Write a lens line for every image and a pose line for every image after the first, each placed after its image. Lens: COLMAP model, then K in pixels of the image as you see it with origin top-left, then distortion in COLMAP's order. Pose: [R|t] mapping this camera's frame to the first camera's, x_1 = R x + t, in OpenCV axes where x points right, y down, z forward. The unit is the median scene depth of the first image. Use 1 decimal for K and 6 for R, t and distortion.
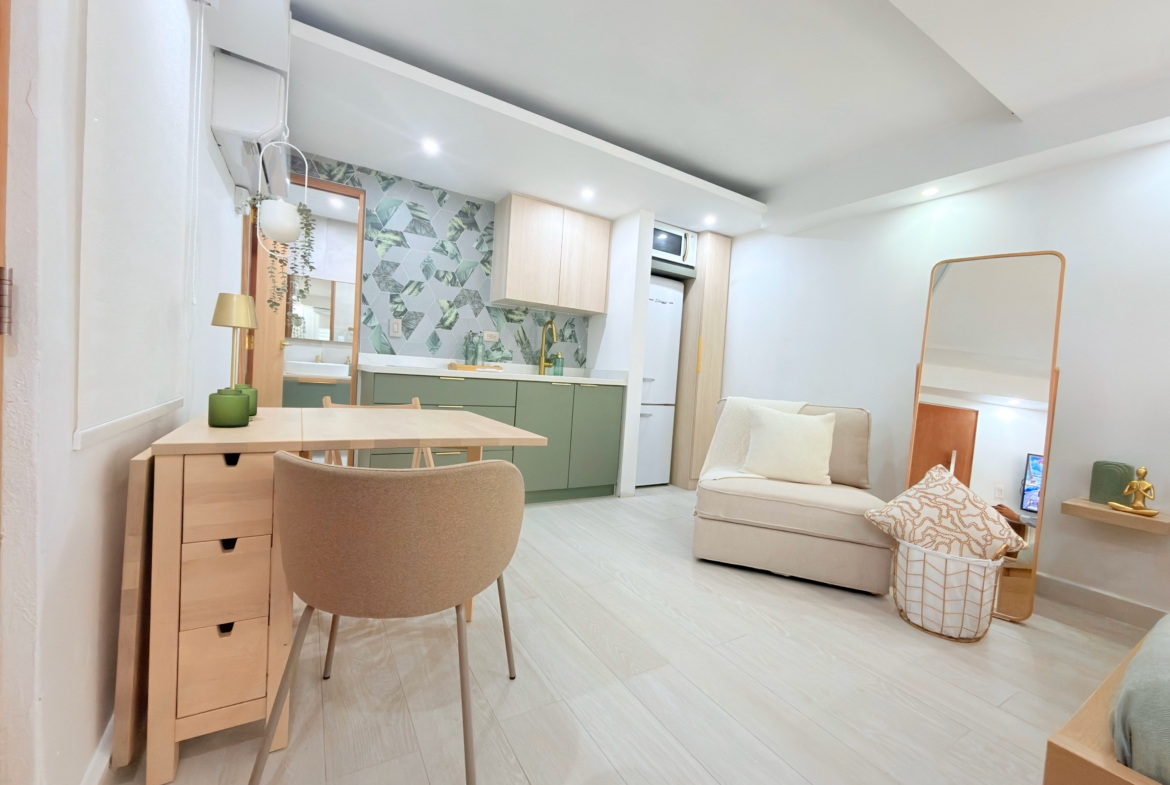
lens RADIAL K [[466.8, 0, 585.1], [0, 466.8, 394.1], [0, 0, 1]] dist [-0.001022, -0.000222]
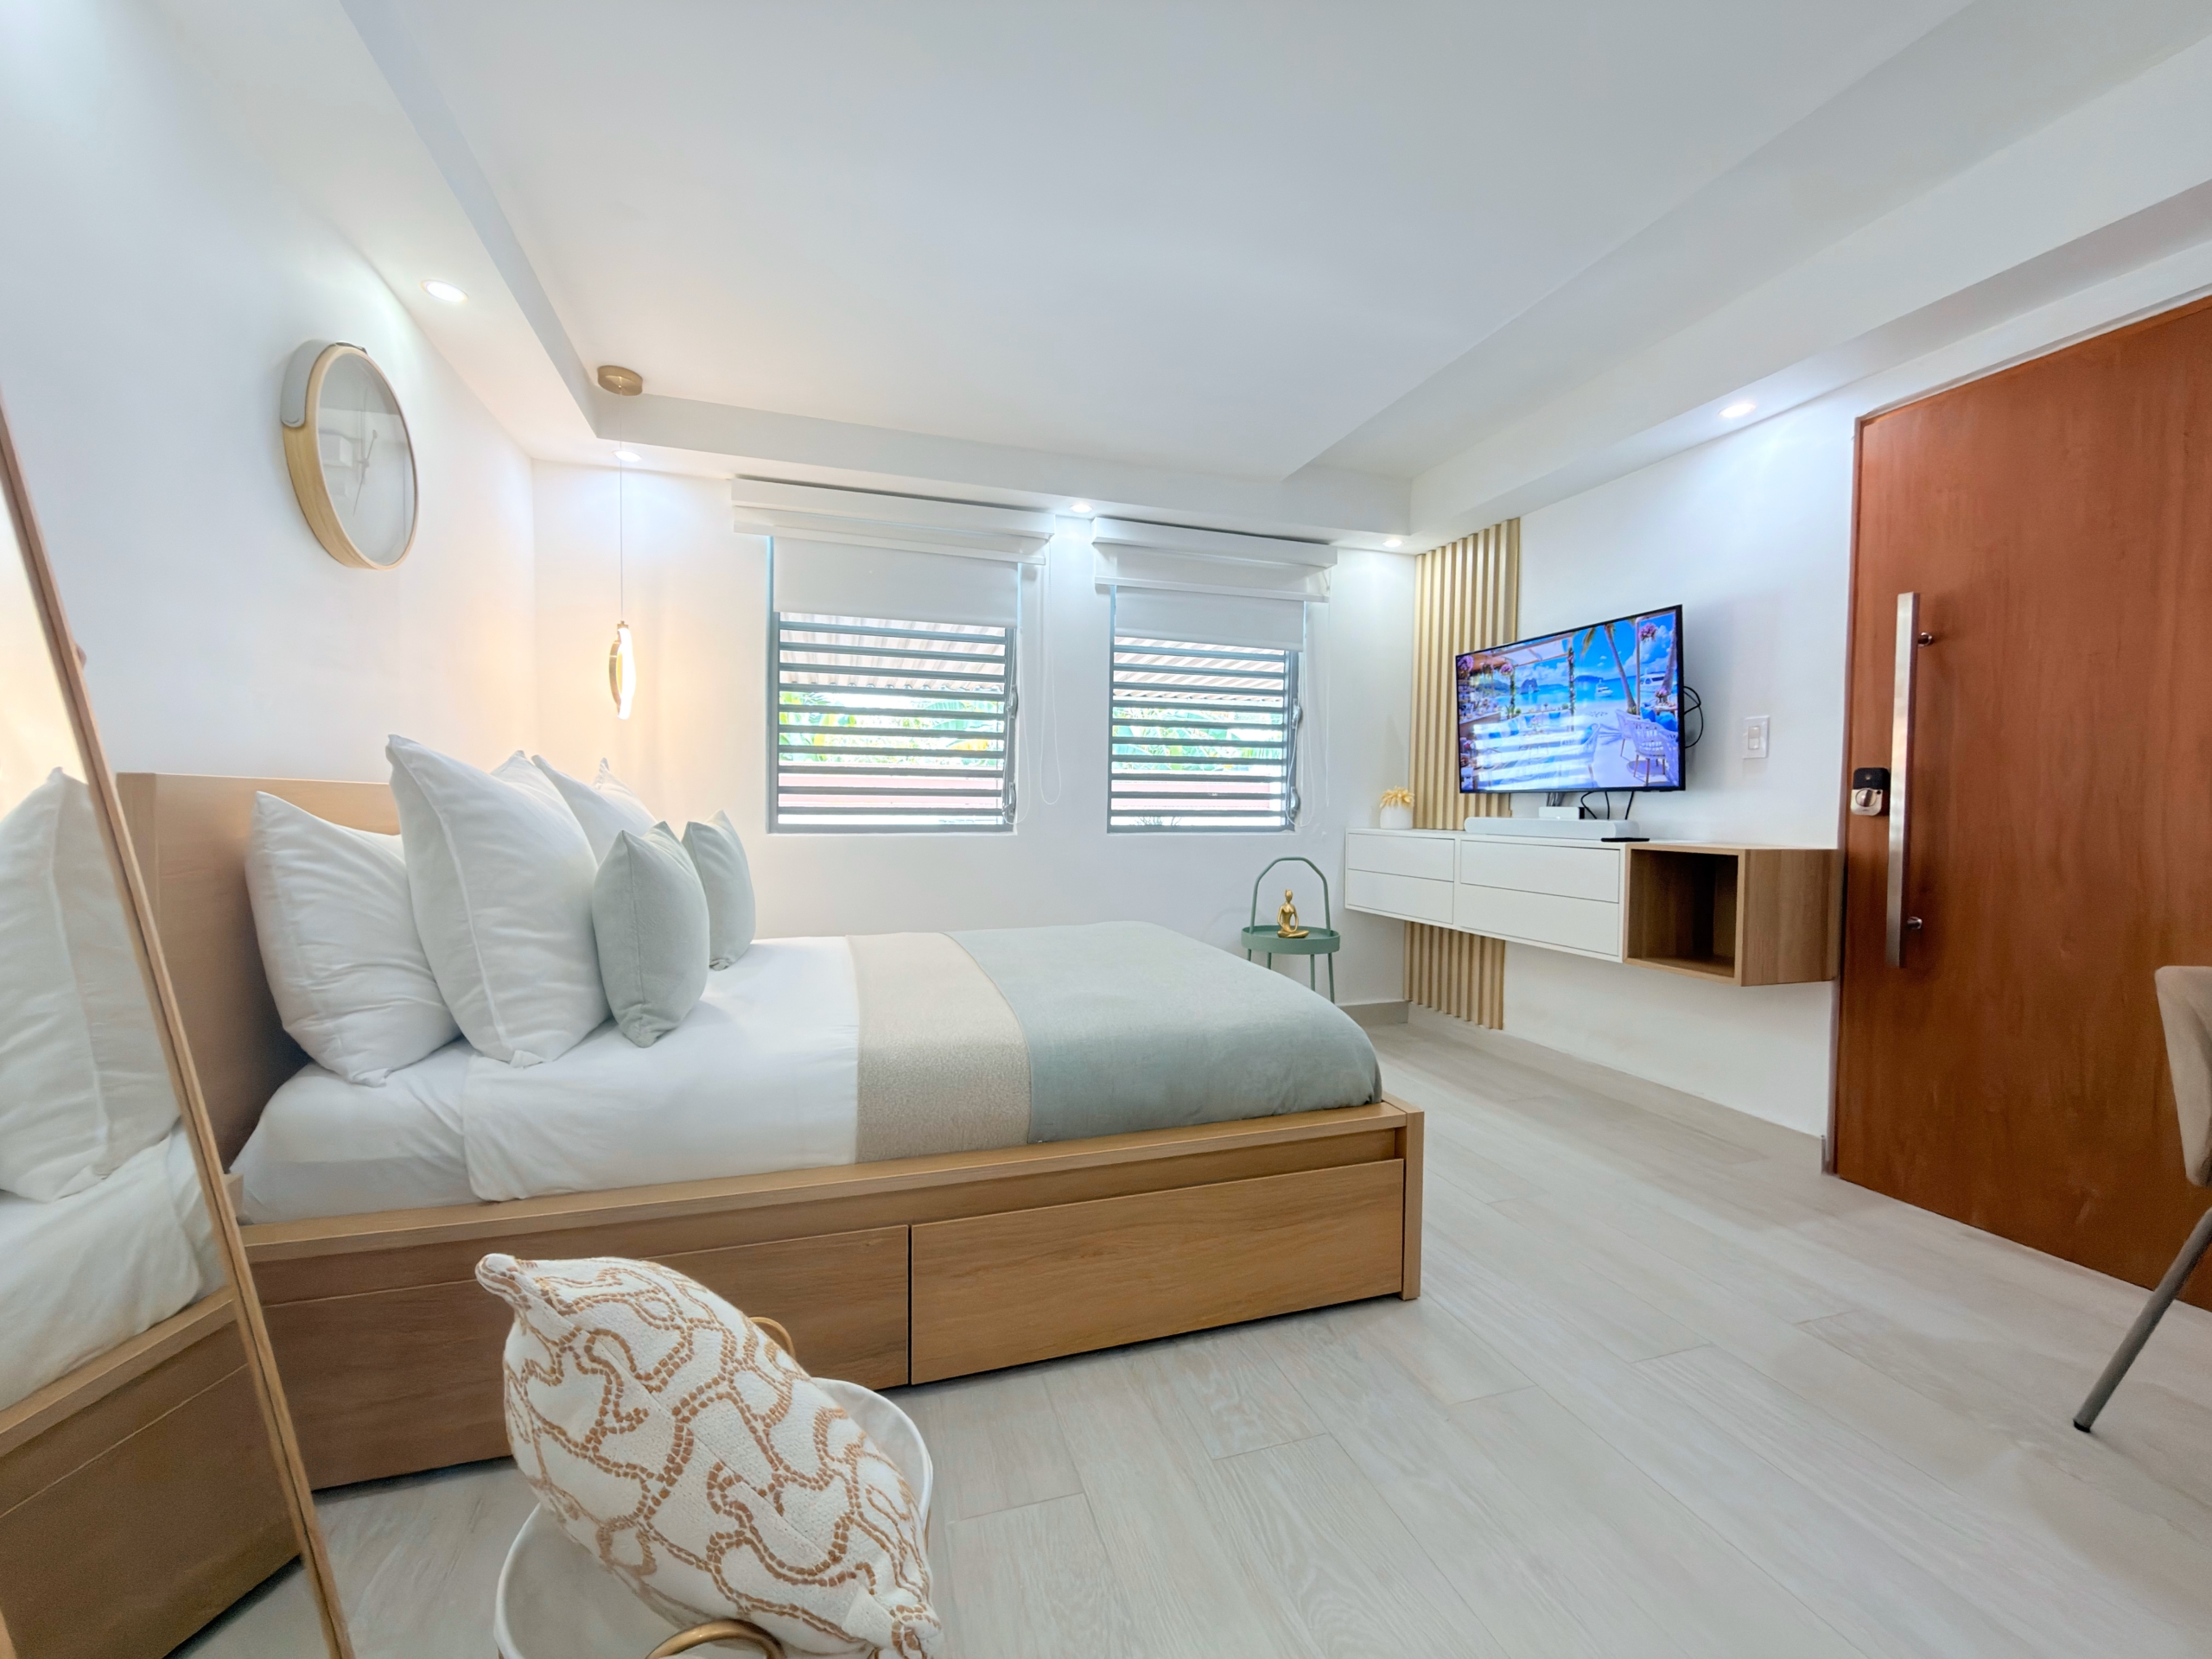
lens RADIAL K [[882.2, 0, 1113.4], [0, 882.2, 834.3], [0, 0, 1]] dist [-0.000138, 0.000720]
pose [[-0.971493, -0.084389, 0.221538, 0.319046], [-0.065950, 0.993813, 0.089362, -0.023031], [-0.227709, 0.072205, -0.971049, 0.794285]]
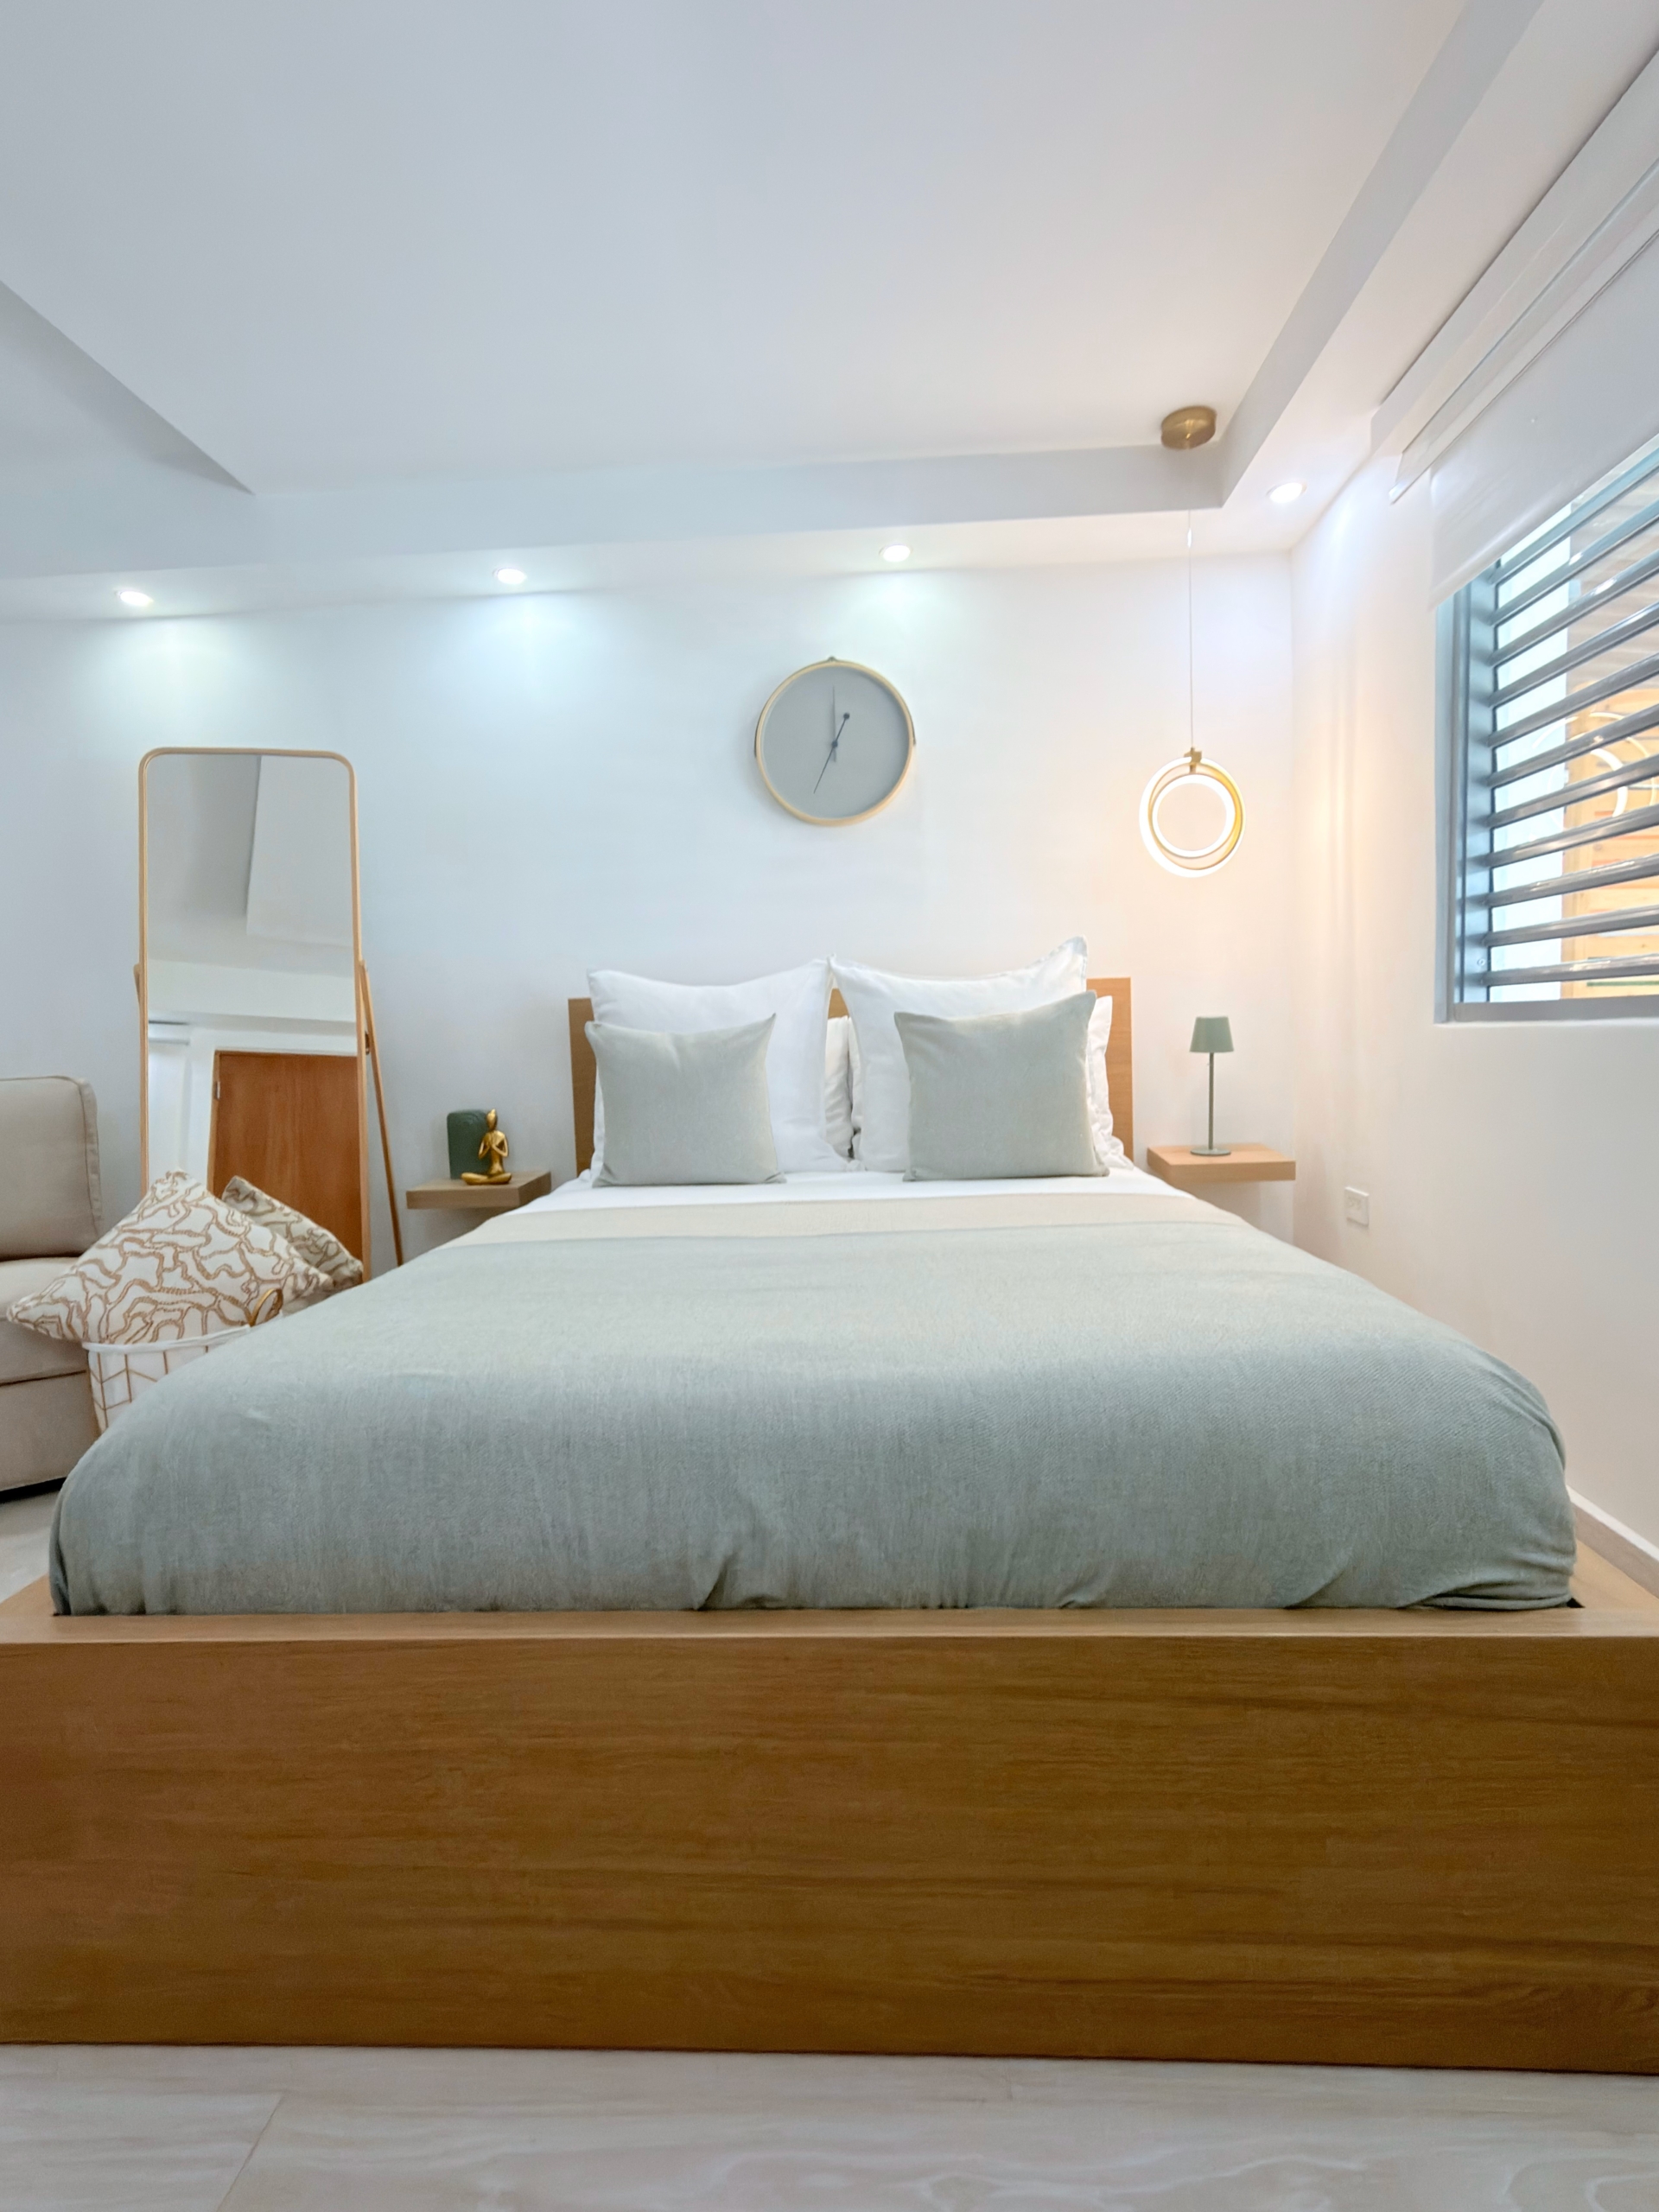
lens RADIAL K [[1046.0, 0, 826.6], [0, 1046.0, 1100.5], [0, 0, 1]] dist [-0.002102, 0.000996]
pose [[0.560645, -0.139296, 0.816256, 0.165792], [0.109504, 0.989564, 0.093659, 0.034621], [-0.820784, 0.036873, 0.570048, -0.121686]]
